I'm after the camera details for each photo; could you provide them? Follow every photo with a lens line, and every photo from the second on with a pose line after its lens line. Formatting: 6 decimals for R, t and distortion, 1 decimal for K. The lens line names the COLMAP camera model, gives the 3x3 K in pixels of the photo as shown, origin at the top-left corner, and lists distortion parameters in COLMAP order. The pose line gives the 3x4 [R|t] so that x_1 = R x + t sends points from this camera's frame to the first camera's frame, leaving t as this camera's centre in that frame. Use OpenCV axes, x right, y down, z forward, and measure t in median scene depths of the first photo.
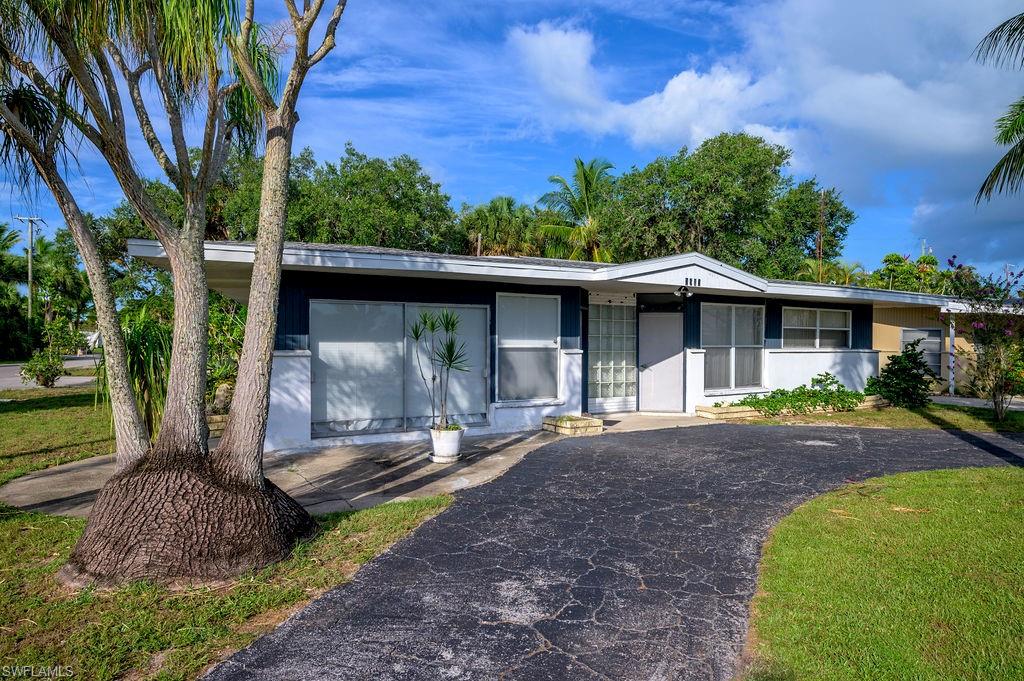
lens RADIAL K [[682.4, 0, 510.8], [0, 682.4, 341.3], [0, 0, 1]] dist [-0.001984, 0.000429]
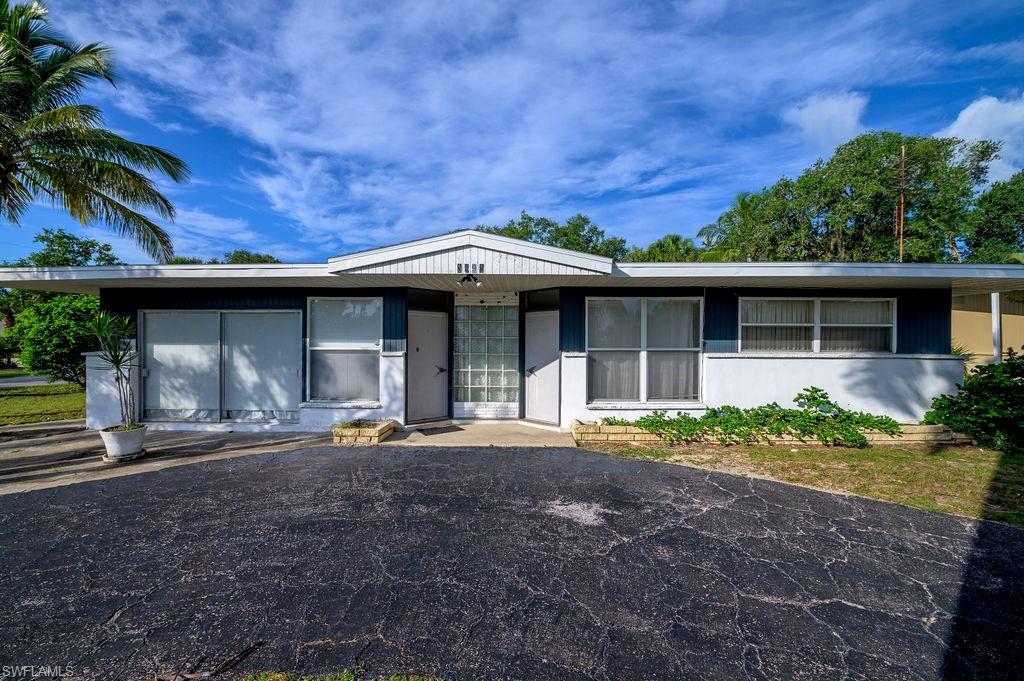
lens RADIAL K [[406.4, 0, 510.5], [0, 406.4, 345.2], [0, 0, 1]] dist [-0.004028, -0.000343]
pose [[0.837782, -0.002272, -0.546000, 0.478660], [0.002744, 0.999996, 0.000049, 0.002028], [0.545998, -0.001539, 0.837785, 0.537048]]
